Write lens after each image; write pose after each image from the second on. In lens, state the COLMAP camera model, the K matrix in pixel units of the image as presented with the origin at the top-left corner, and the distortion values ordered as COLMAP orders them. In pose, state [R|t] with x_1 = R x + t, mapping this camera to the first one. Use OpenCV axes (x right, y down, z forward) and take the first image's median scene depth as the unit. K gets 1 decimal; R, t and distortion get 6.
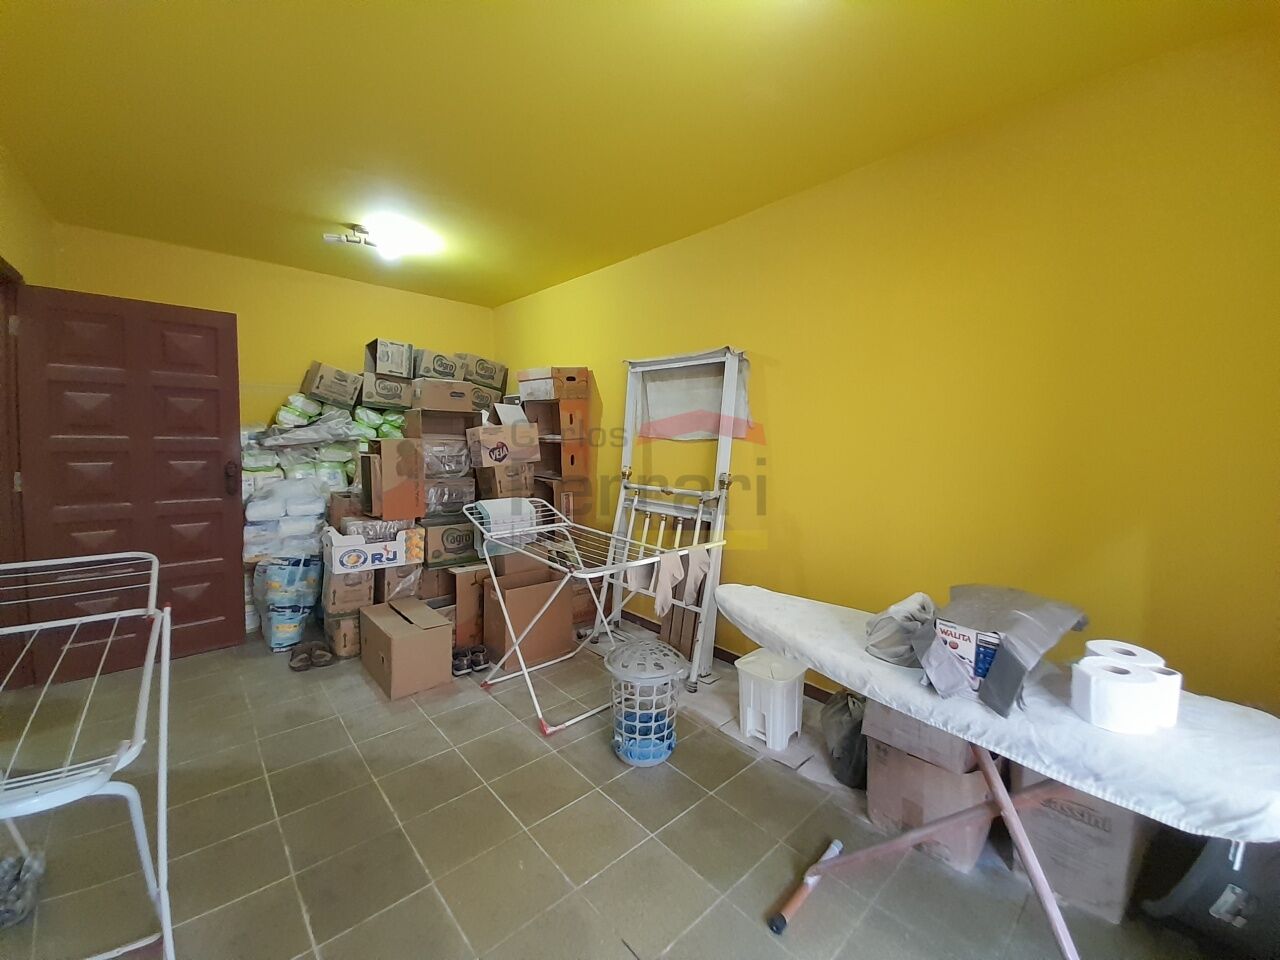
lens RADIAL K [[506.2, 0, 646.4], [0, 506.2, 464.9], [0, 0, 1]] dist [0.000204, -0.000019]
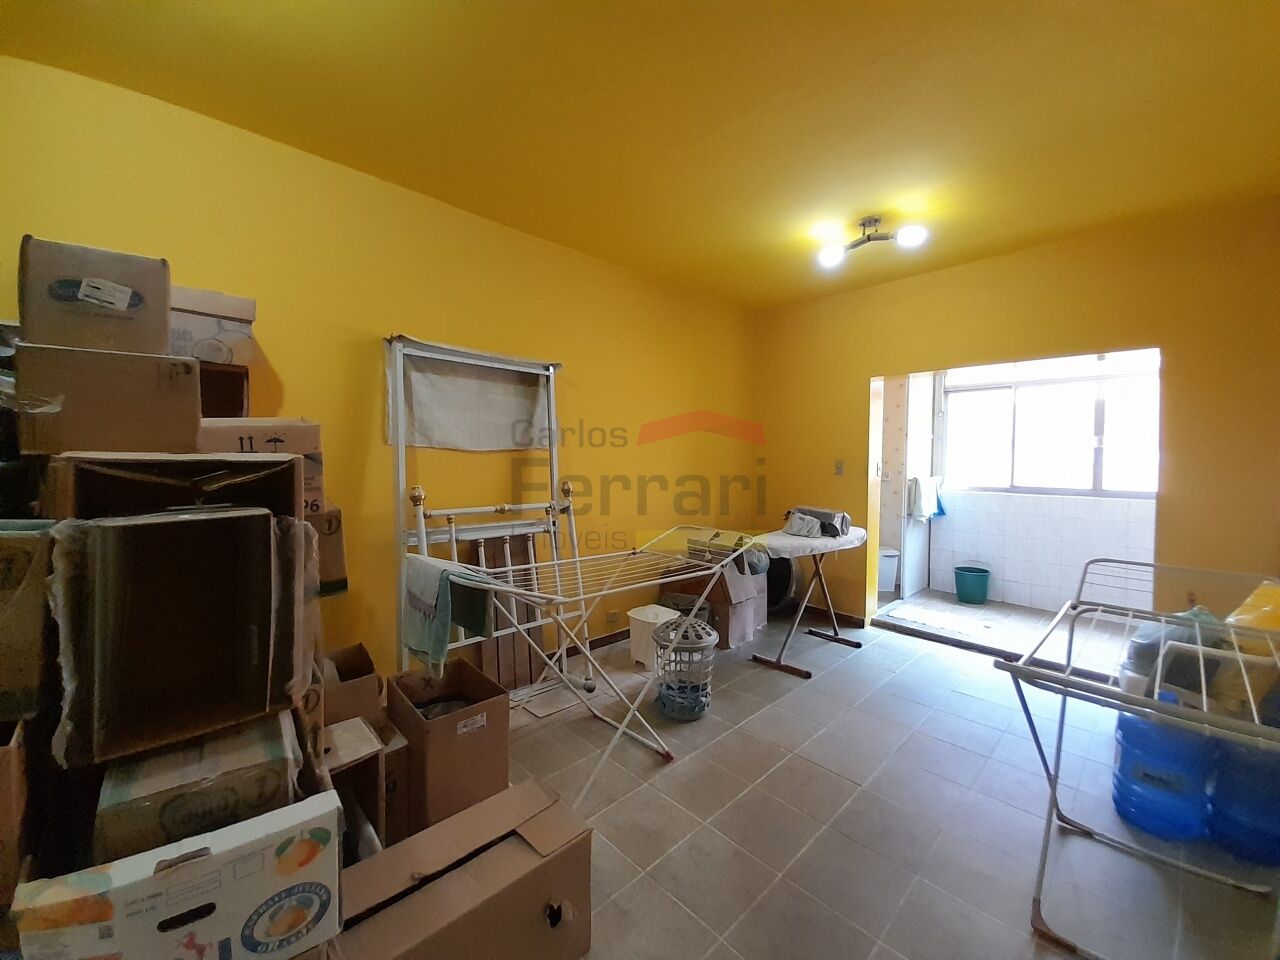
lens RADIAL K [[506.2, 0, 646.4], [0, 506.2, 464.9], [0, 0, 1]] dist [0.000204, -0.000019]
pose [[-0.026201, -0.050879, 0.998361, -0.858056], [0.031224, 0.998175, 0.051689, -0.064869], [-0.999169, 0.032527, -0.024565, 0.788657]]
